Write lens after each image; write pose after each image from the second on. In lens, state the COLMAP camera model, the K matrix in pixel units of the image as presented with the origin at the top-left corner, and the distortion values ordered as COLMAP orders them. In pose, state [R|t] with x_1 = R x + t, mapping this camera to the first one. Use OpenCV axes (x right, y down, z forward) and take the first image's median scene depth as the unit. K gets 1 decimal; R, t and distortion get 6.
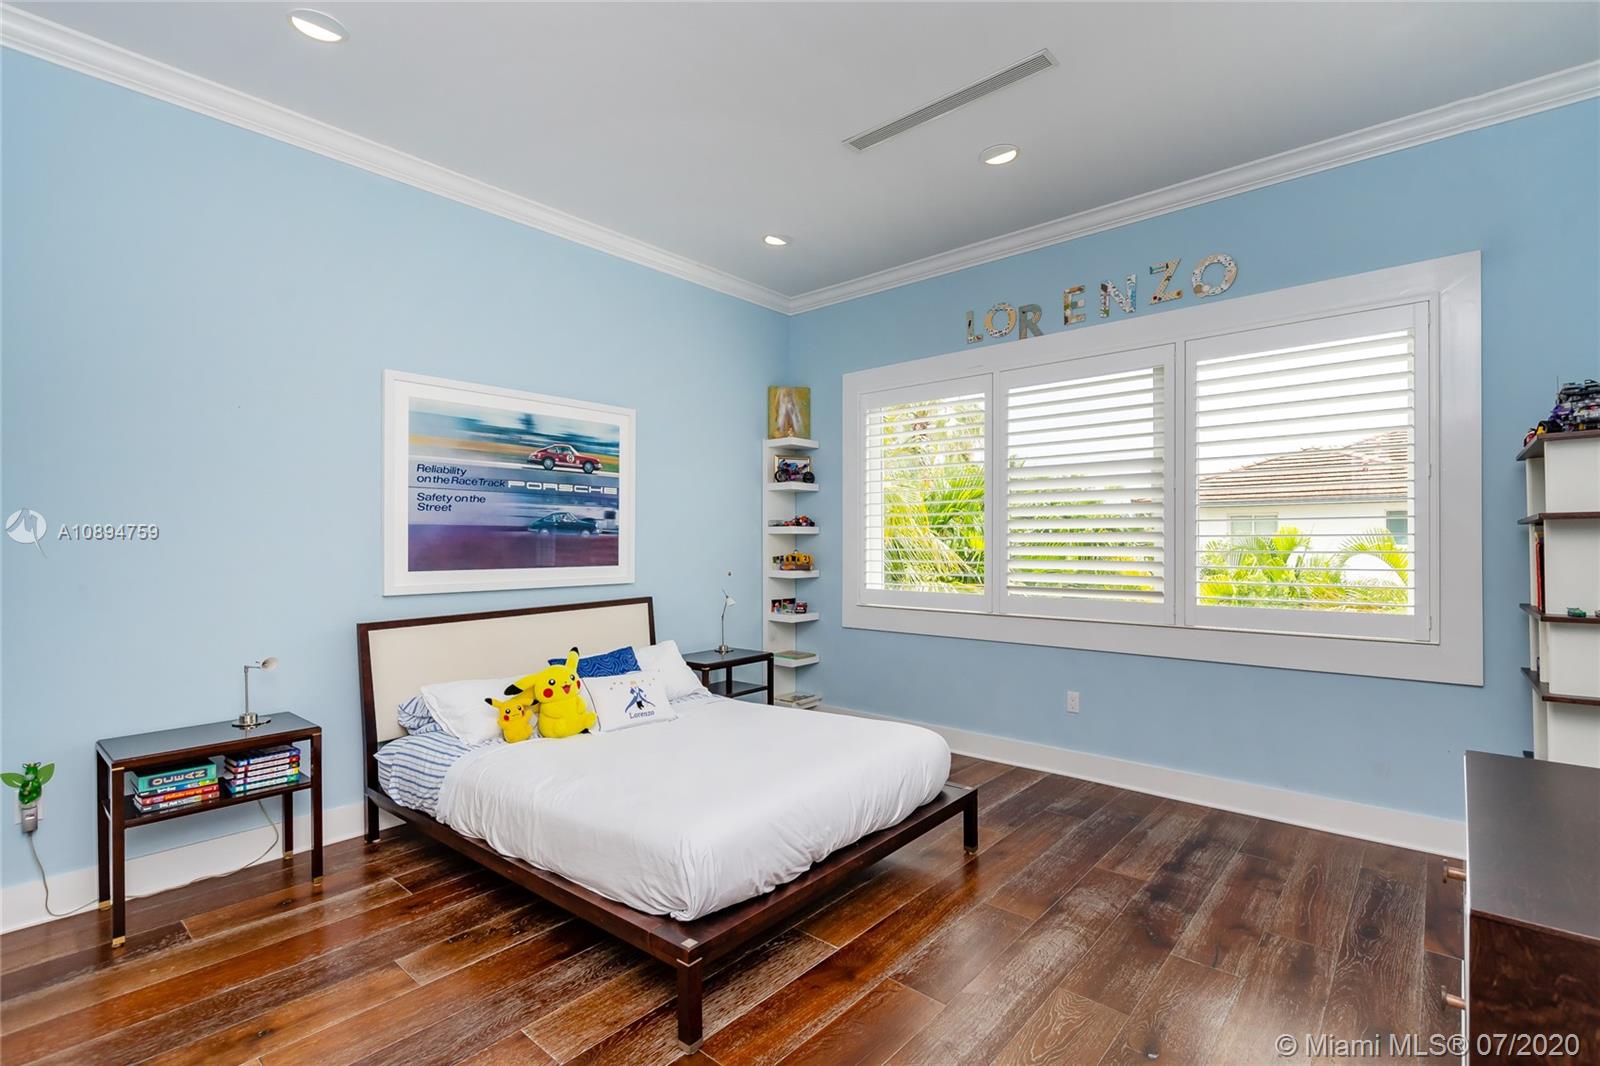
lens RADIAL K [[745.6, 0, 797.3], [0, 745.6, 538.7], [0, 0, 1]] dist [-0.000587, 0.000017]
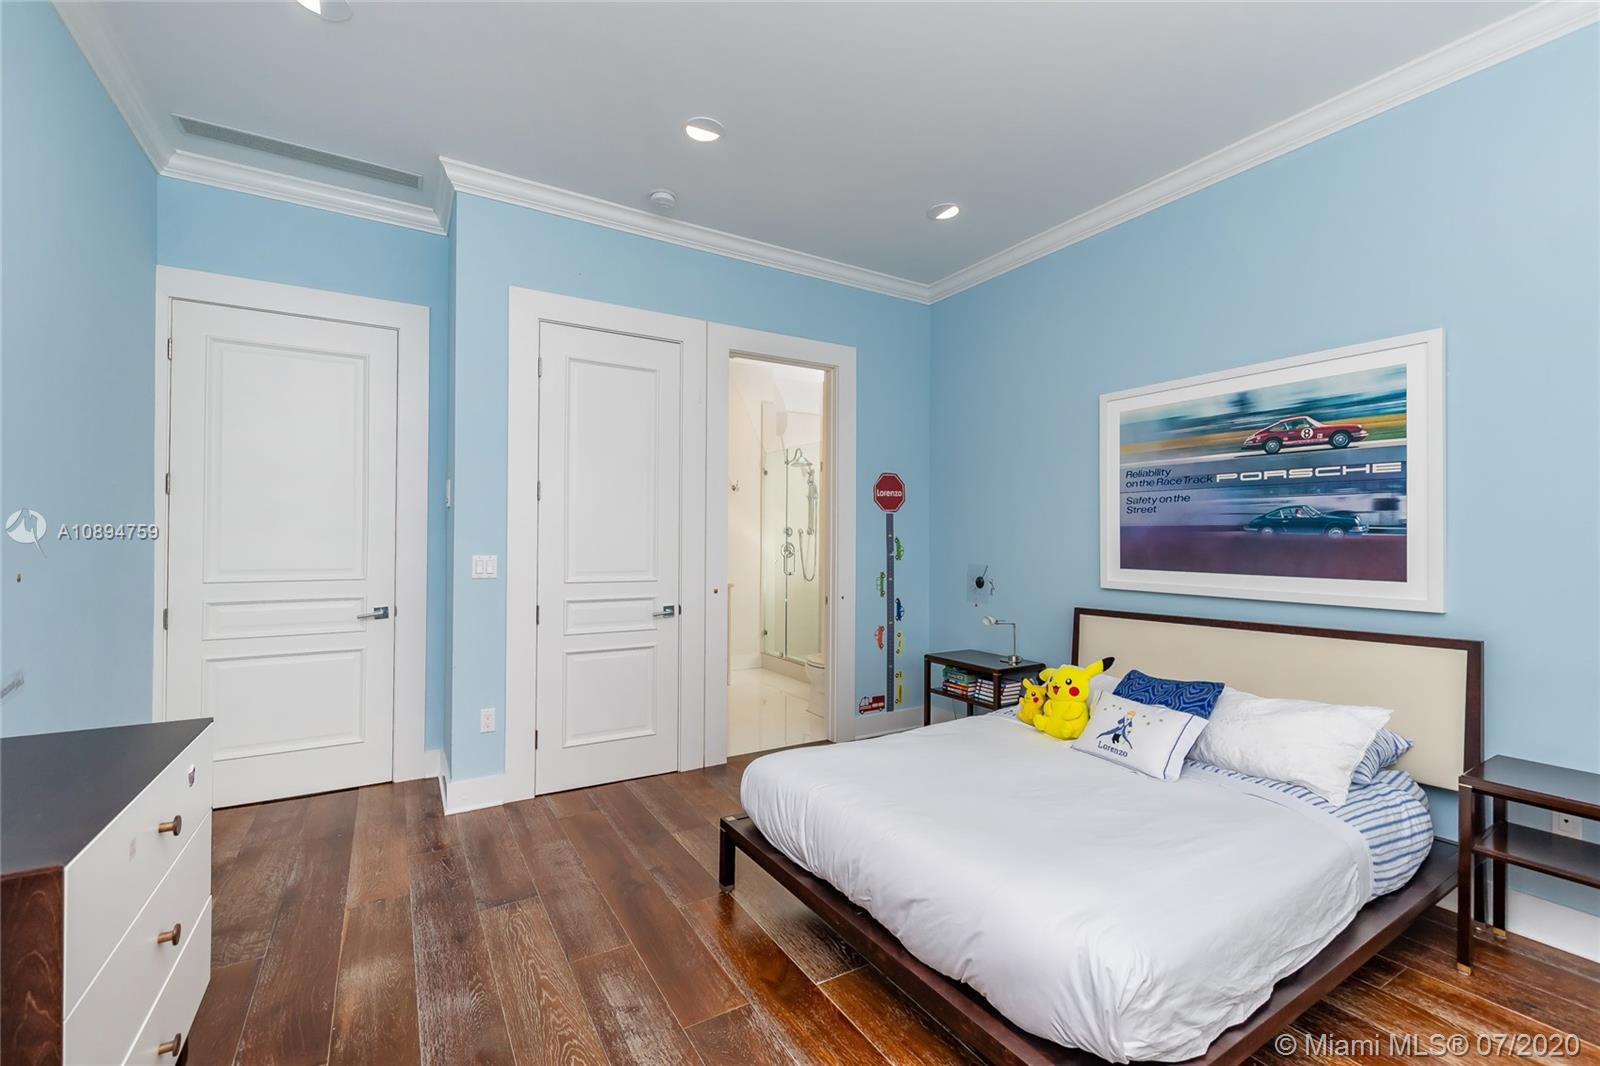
lens RADIAL K [[684.5, 0, 798.1], [0, 684.5, 533.5], [0, 0, 1]] dist [0.000866, -0.000247]
pose [[-0.304158, -0.006113, -0.952602, 0.525613], [-0.001385, 0.999981, -0.005975, -0.001717], [0.952621, -0.000497, -0.304160, 0.744000]]
